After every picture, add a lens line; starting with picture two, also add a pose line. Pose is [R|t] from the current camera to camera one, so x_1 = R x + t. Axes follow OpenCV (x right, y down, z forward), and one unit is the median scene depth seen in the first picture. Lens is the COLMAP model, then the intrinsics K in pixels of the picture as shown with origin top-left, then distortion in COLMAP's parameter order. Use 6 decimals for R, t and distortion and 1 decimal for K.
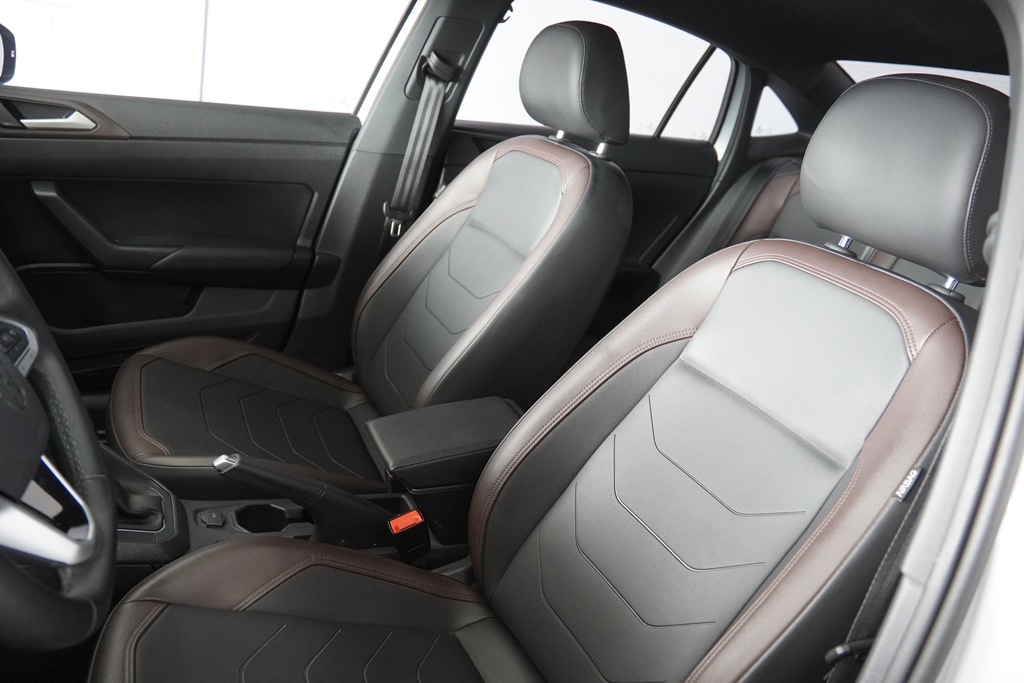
lens RADIAL K [[755.6, 0, 510.3], [0, 755.6, 331.5], [0, 0, 1]] dist [-0.123493, 0.076074]
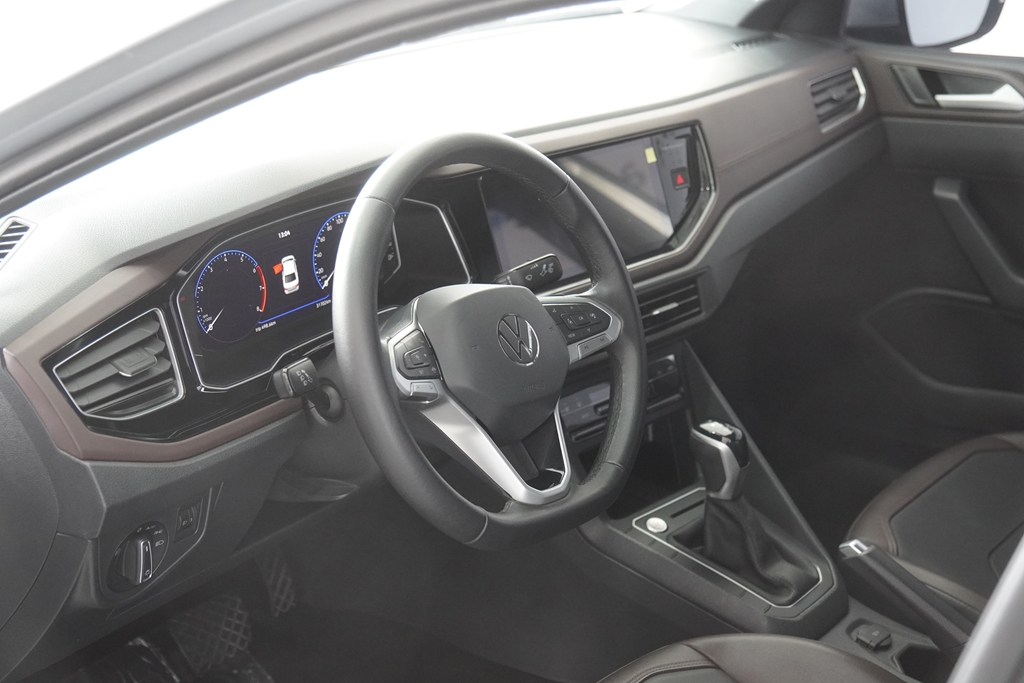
lens RADIAL K [[1547.0, 0, 510.5], [0, 1547.0, 343.6], [0, 0, 1]] dist [0.269033, 0.000000]
pose [[0.424800, 0.163282, -0.890440, 0.650069], [-0.247801, 0.967006, 0.059104, -0.030720], [0.870712, 0.195545, 0.451246, -0.083462]]
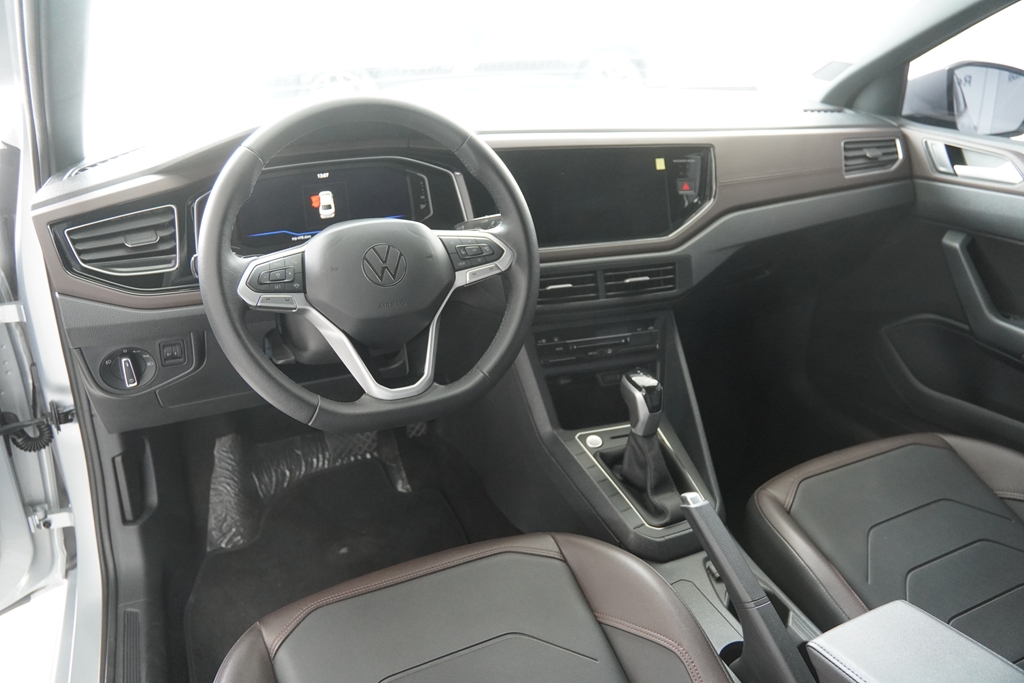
lens RADIAL K [[755.6, 0, 514.5], [0, 755.6, 333.3], [0, 0, 1]] dist [-0.123493, 0.076074]
pose [[-0.027325, 0.241907, -0.969915, 0.336005], [-0.361564, 0.902192, 0.235203, -0.106370], [0.931947, 0.357113, 0.062813, 0.468849]]
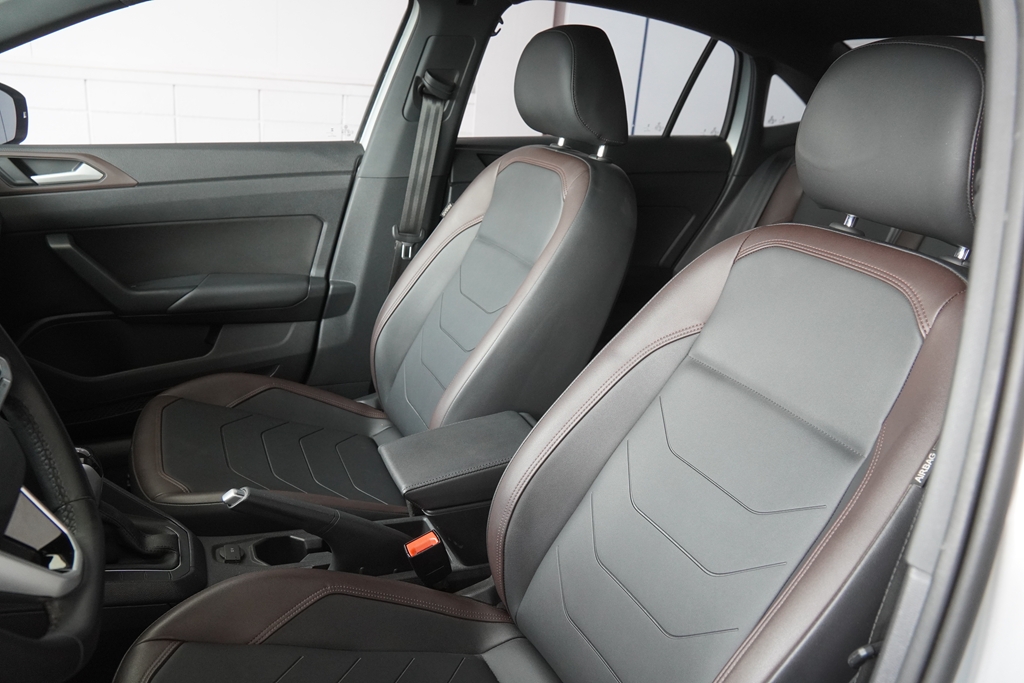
lens RADIAL K [[755.6, 0, 508.8], [0, 755.6, 332.5], [0, 0, 1]] dist [-0.123493, 0.076074]
pose [[0.994942, -0.080625, -0.059922, 0.042127], [0.079149, 0.996508, -0.026603, 0.009496], [0.061858, 0.021726, 0.997848, 0.017726]]
